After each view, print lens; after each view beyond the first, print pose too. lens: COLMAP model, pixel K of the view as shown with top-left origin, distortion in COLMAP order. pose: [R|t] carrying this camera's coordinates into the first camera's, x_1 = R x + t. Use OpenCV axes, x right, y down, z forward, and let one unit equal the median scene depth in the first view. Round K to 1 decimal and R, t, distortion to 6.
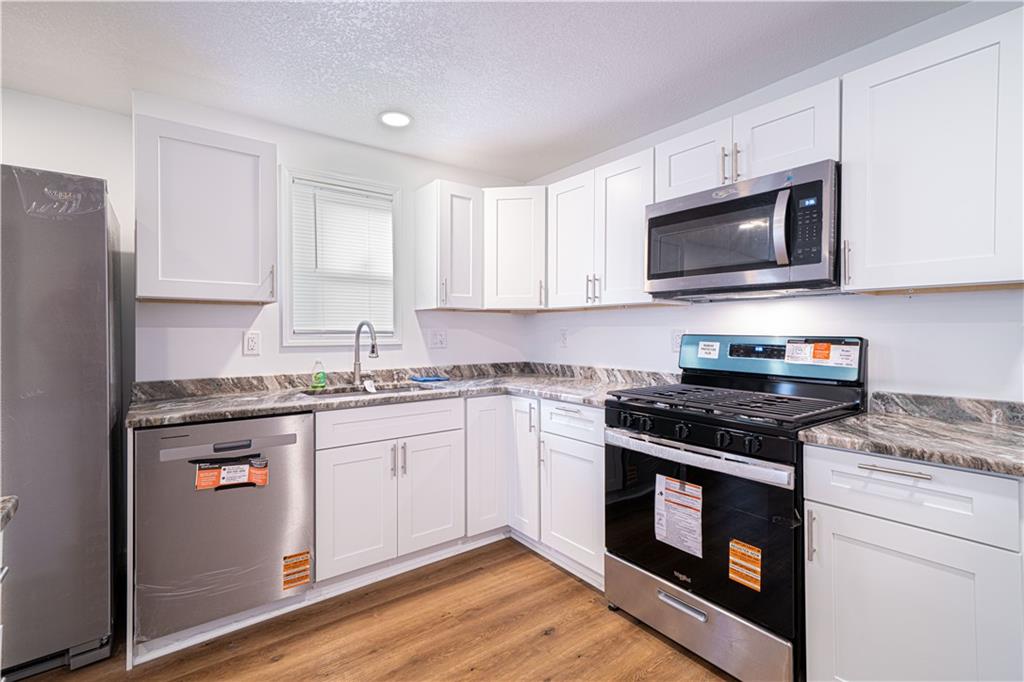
lens RADIAL K [[468.5, 0, 506.5], [0, 468.5, 336.3], [0, 0, 1]] dist [0.015226, 0.000688]
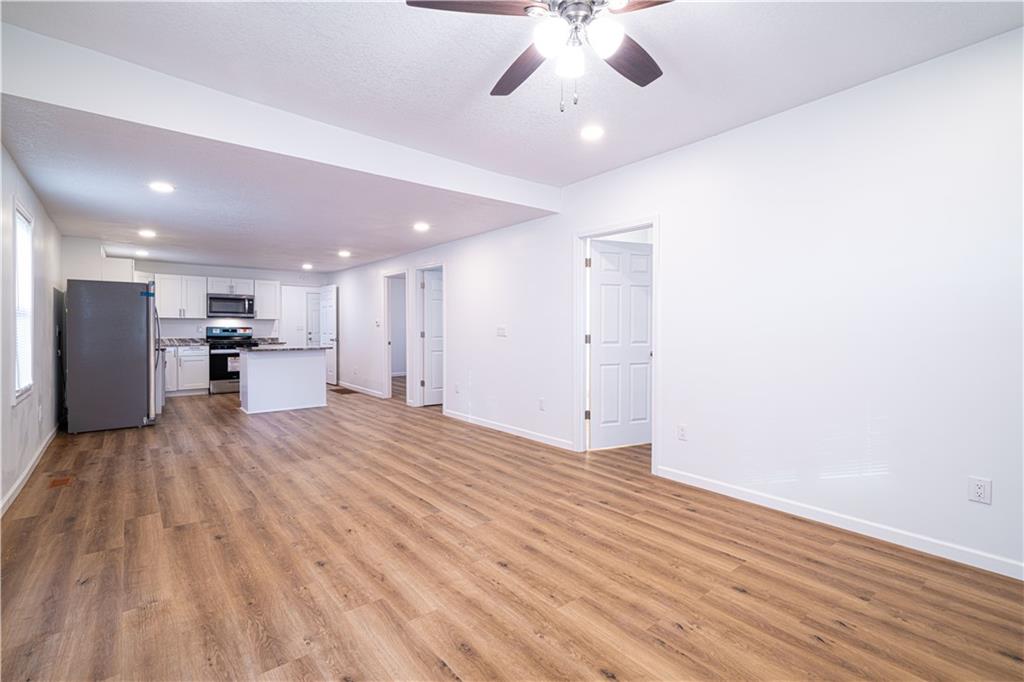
lens RADIAL K [[468.5, 0, 511.5], [0, 468.5, 337.2], [0, 0, 1]] dist [0.015226, 0.000688]
pose [[-0.060018, -0.011860, 0.998127, -1.579986], [0.006072, 0.999907, 0.012246, 0.021532], [-0.998179, 0.006796, -0.059940, -0.531431]]
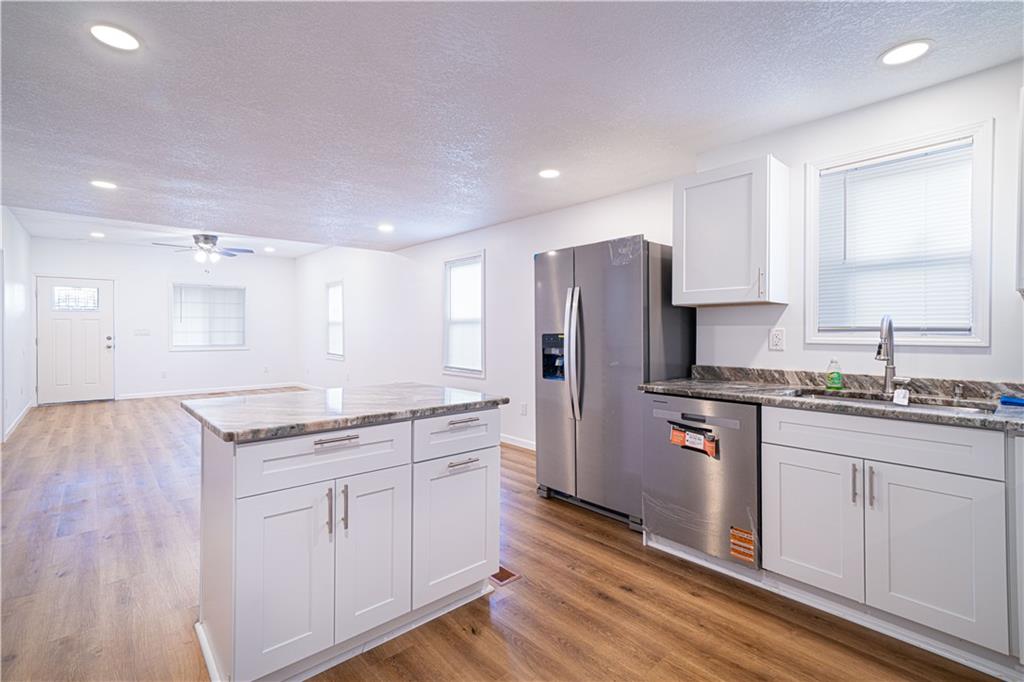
lens RADIAL K [[468.5, 0, 507.4], [0, 468.5, 335.5], [0, 0, 1]] dist [0.015226, 0.000688]
pose [[0.097263, 0.012571, -0.995179, 0.542129], [-0.006595, 0.999906, 0.011986, -0.003616], [0.995237, 0.005397, 0.097337, 0.311289]]
